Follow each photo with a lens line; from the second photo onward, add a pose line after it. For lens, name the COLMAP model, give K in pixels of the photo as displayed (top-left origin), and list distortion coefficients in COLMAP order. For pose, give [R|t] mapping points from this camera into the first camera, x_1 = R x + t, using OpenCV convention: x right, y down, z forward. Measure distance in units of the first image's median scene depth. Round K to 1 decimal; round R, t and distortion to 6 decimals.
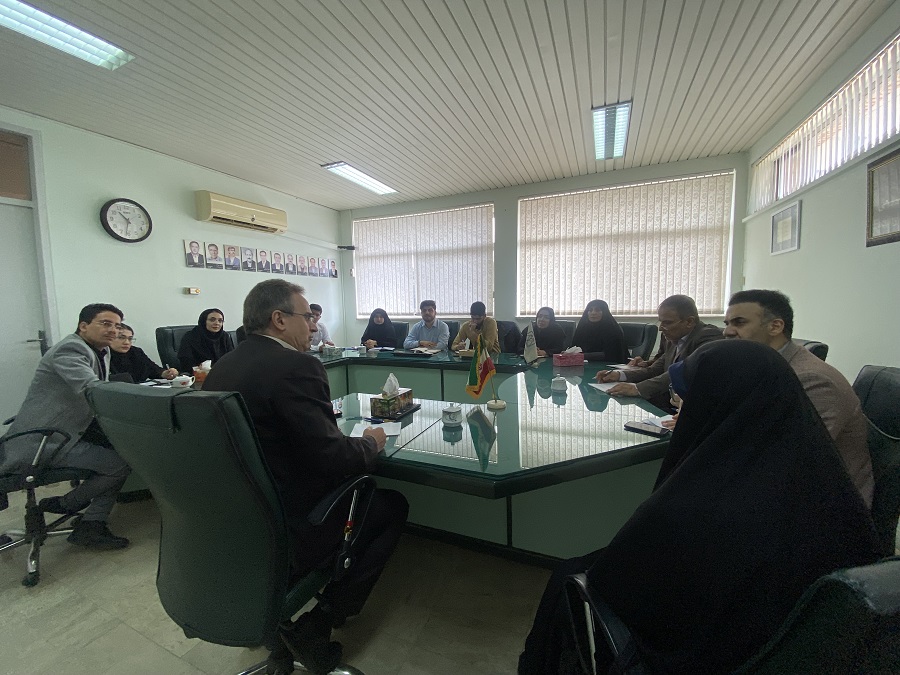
lens RADIAL K [[363.3, 0, 464.3], [0, 363.3, 340.1], [0, 0, 1]] dist [0.052383, -0.031503]
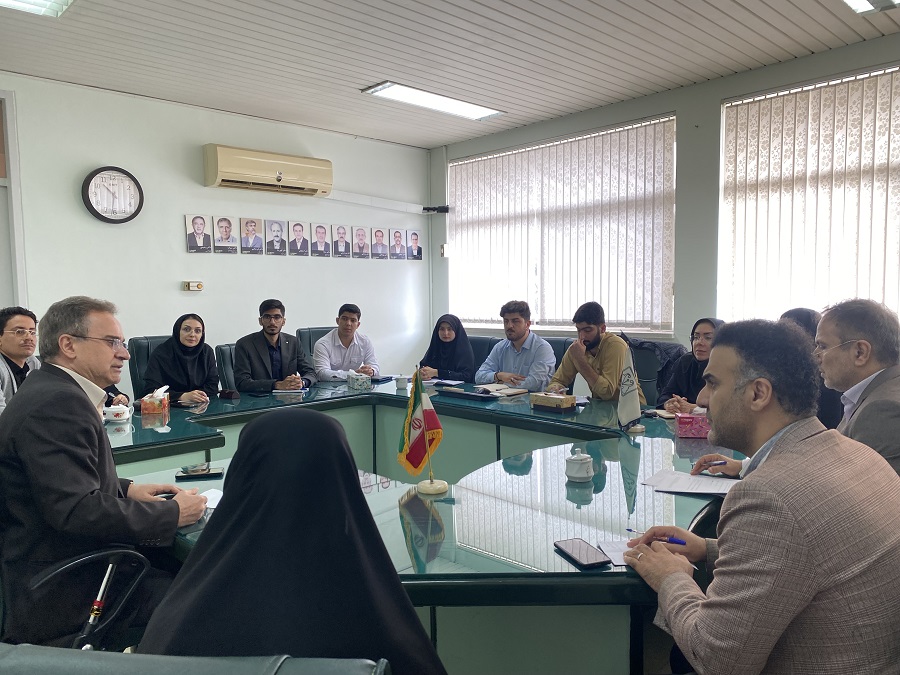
lens RADIAL K [[695.0, 0, 485.2], [0, 695.0, 339.1], [0, 0, 1]] dist [0.006859, -0.002959]
pose [[0.926119, 0.029142, -0.376104, 0.230133], [-0.043768, 0.998579, -0.030402, -0.013869], [0.374684, 0.044617, 0.926078, -0.009435]]
